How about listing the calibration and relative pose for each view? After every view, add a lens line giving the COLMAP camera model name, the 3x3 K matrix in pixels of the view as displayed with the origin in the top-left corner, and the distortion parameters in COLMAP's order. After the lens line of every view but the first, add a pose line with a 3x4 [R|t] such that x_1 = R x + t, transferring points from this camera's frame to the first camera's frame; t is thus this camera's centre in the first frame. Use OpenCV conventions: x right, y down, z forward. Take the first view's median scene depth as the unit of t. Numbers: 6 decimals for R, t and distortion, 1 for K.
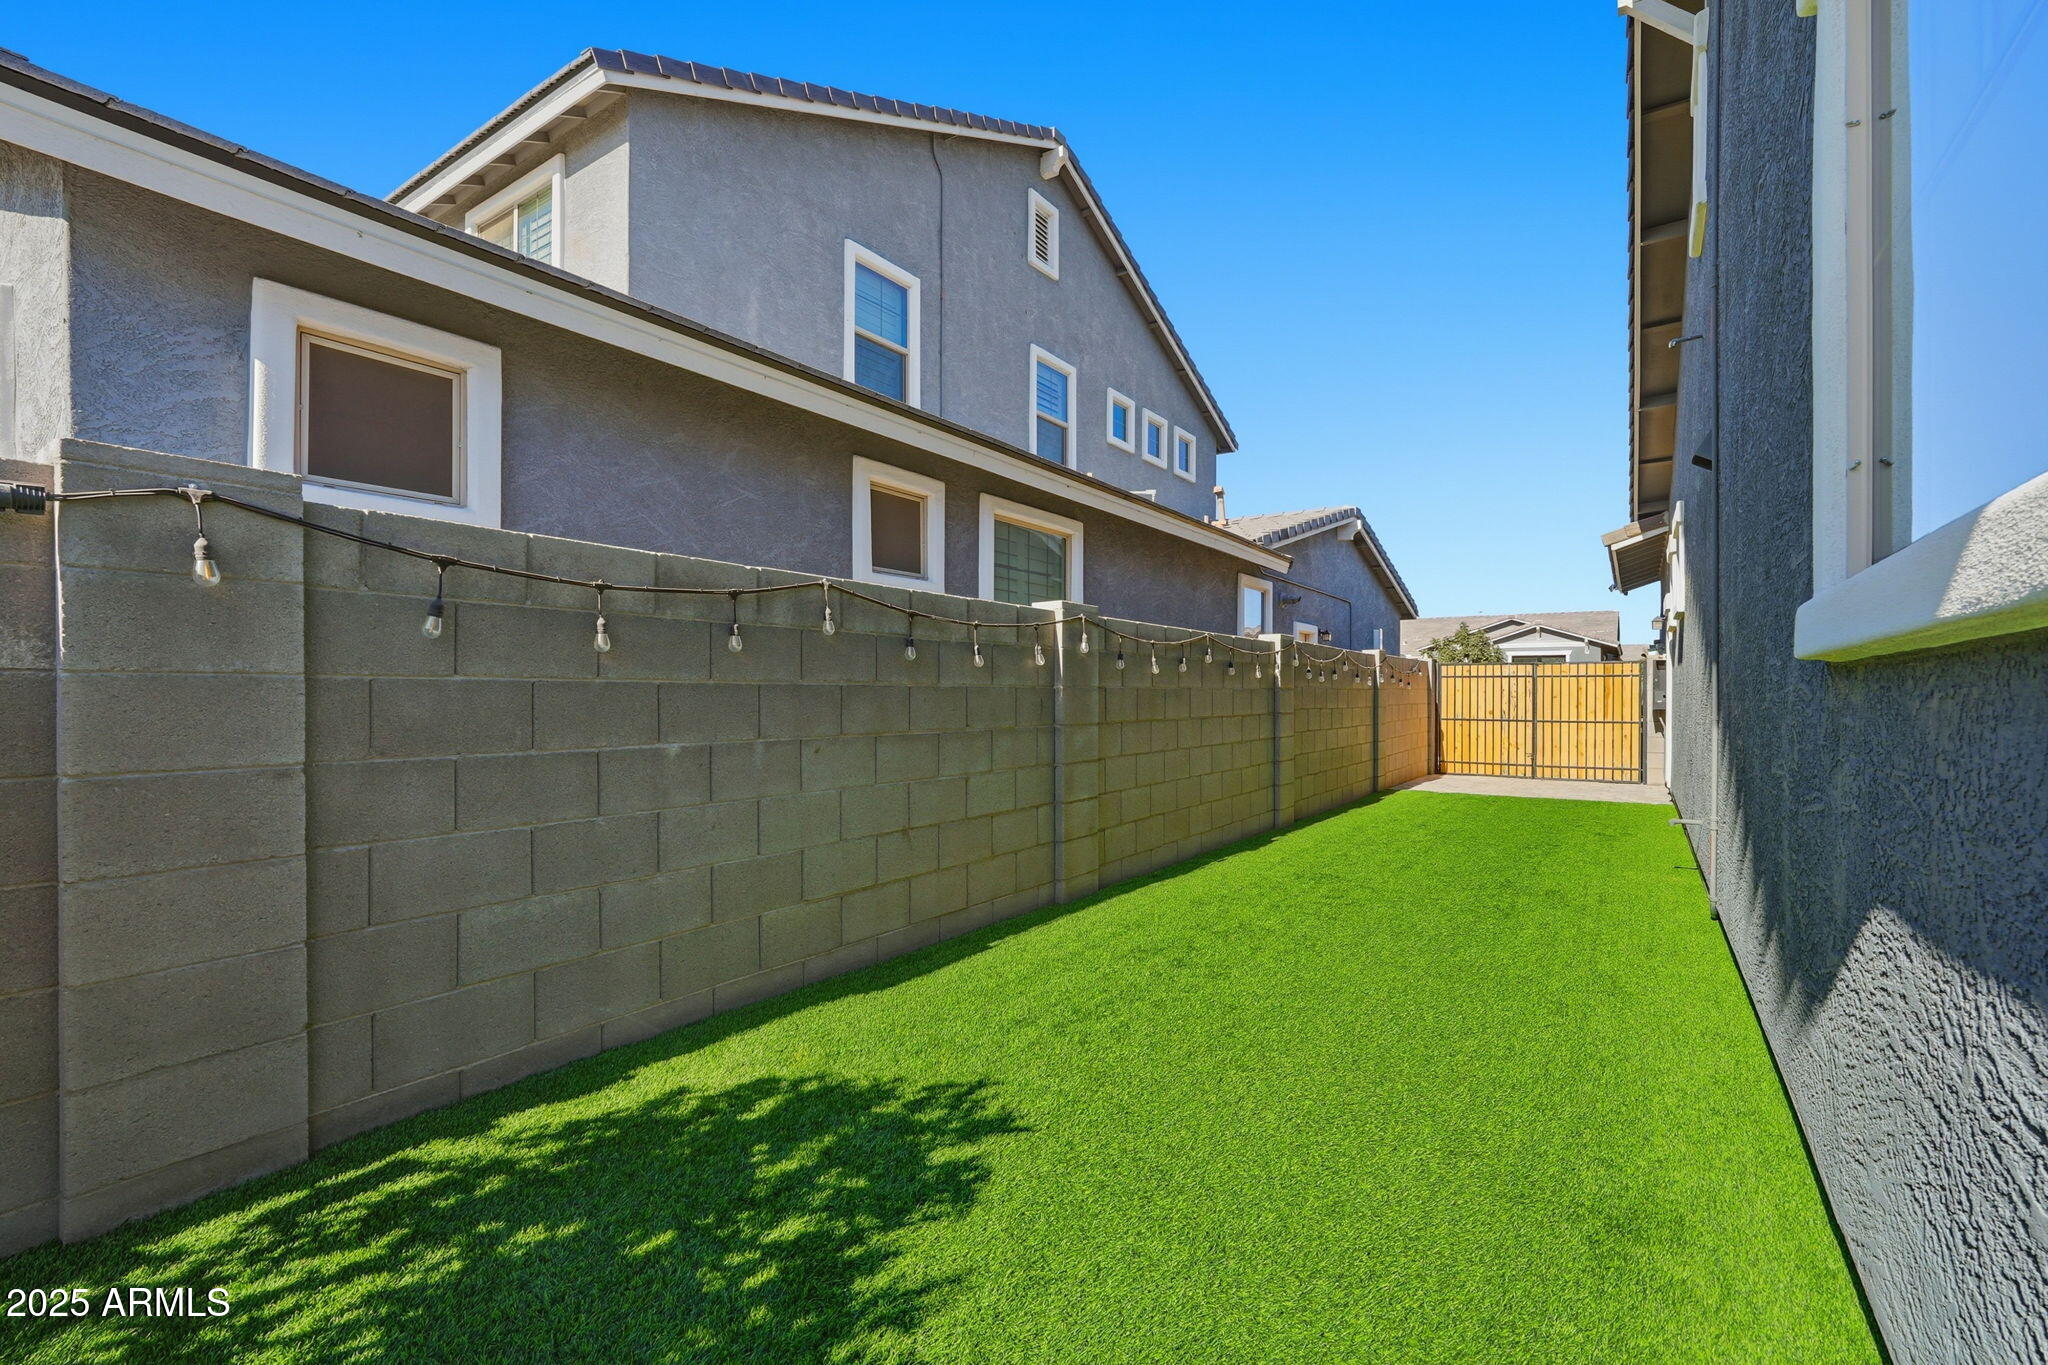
lens RADIAL K [[936.1, 0, 1029.8], [0, 936.1, 691.4], [0, 0, 1]] dist [-0.001155, -0.000577]
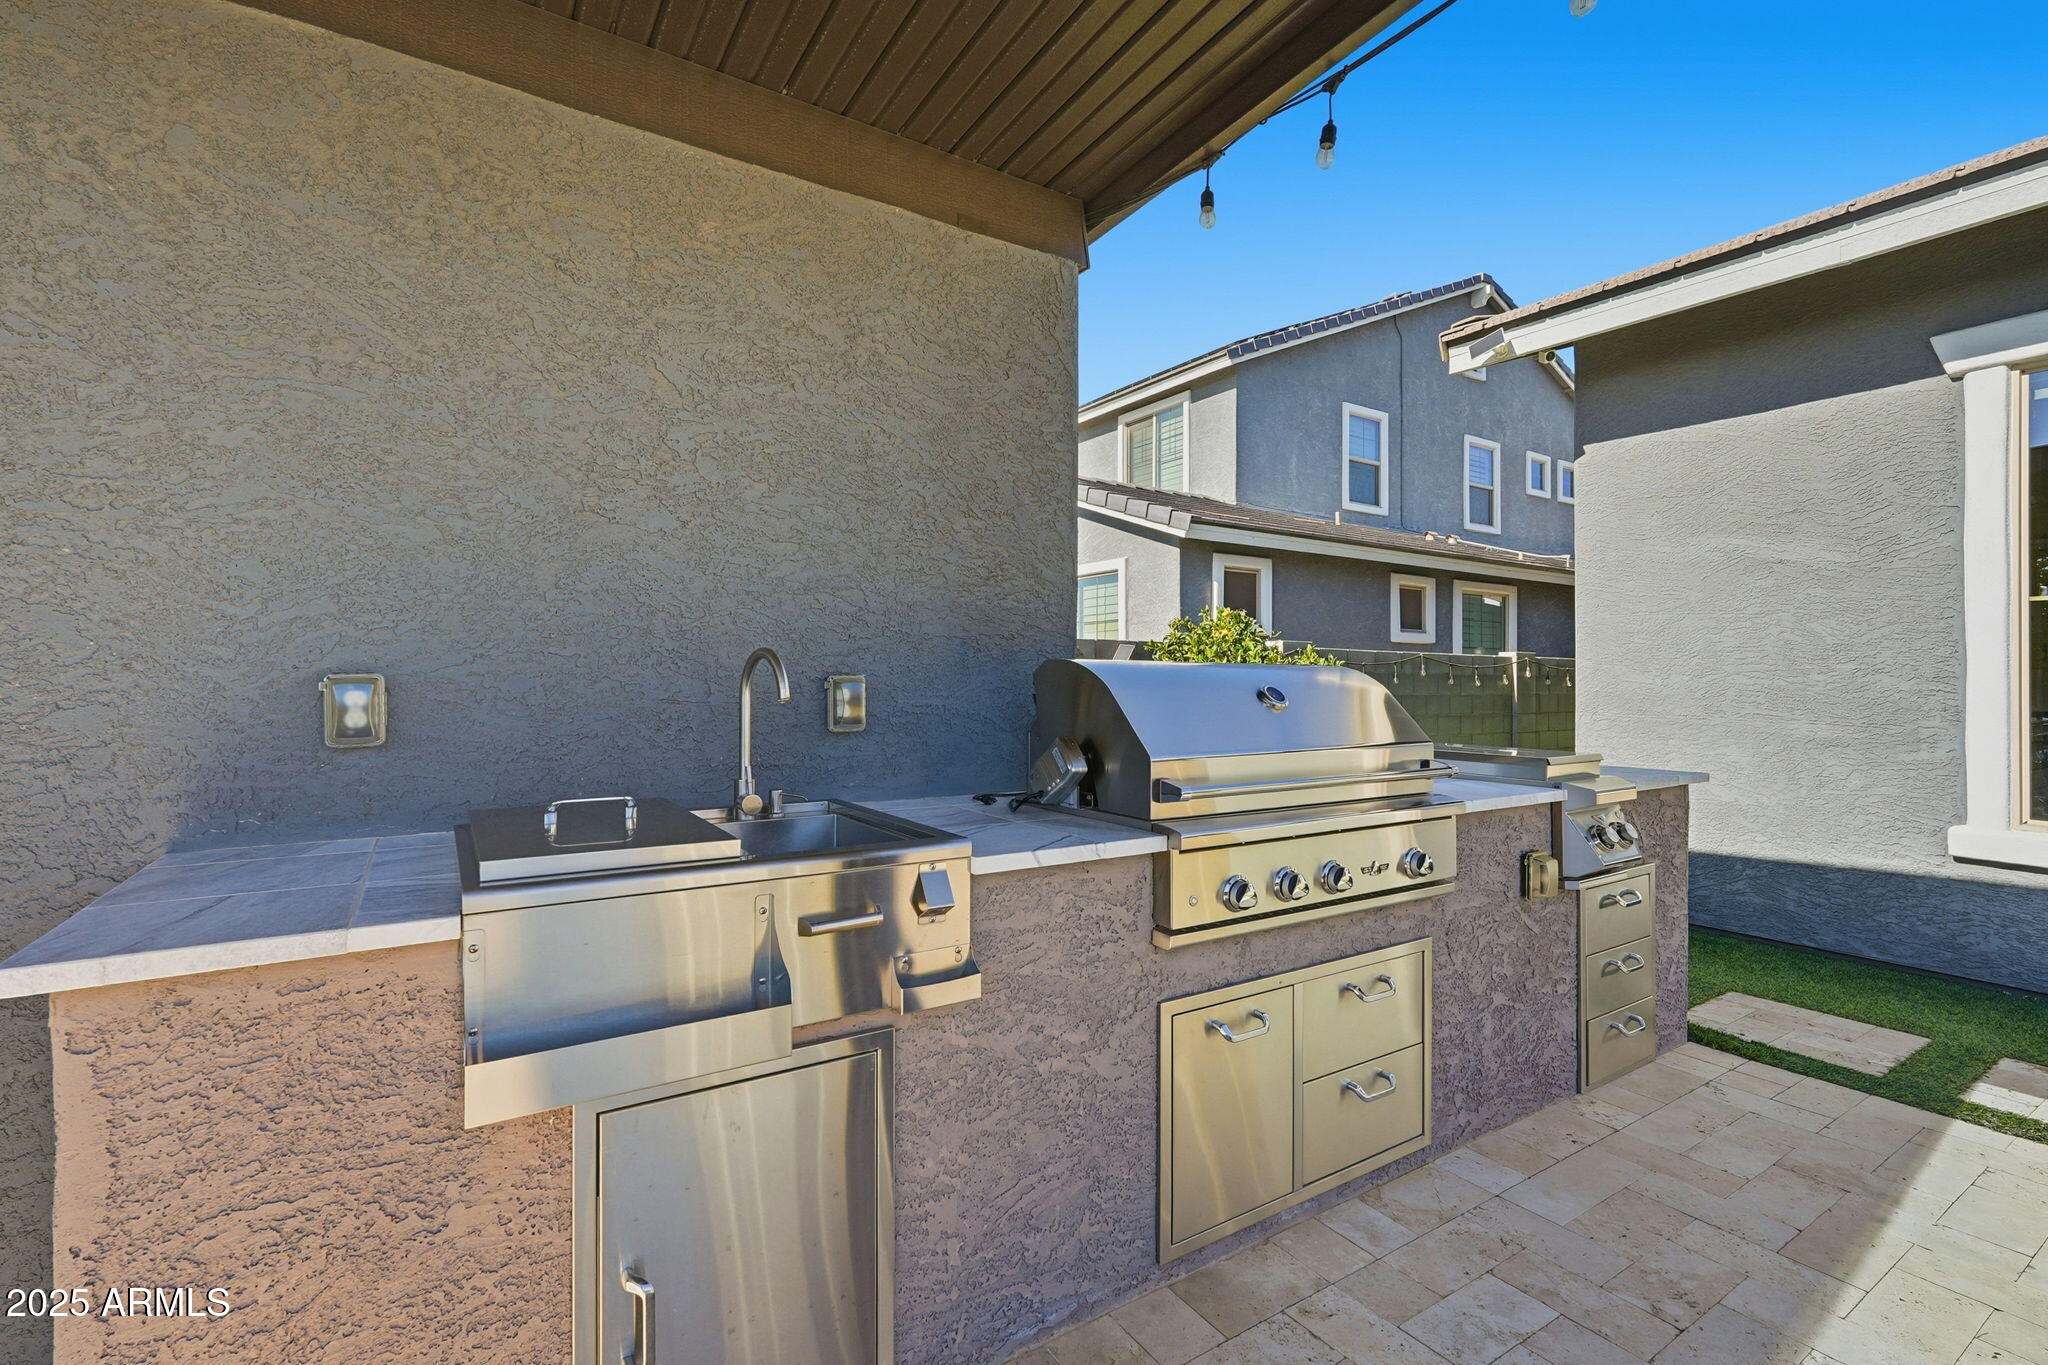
lens RADIAL K [[936.1, 0, 1018.7], [0, 936.1, 660.0], [0, 0, 1]] dist [-0.001155, -0.000577]
pose [[0.921055, 0.001339, -0.389431, -0.101781], [-0.008580, 0.999821, -0.016855, -0.021668], [0.389338, 0.018866, 0.920902, -0.777352]]
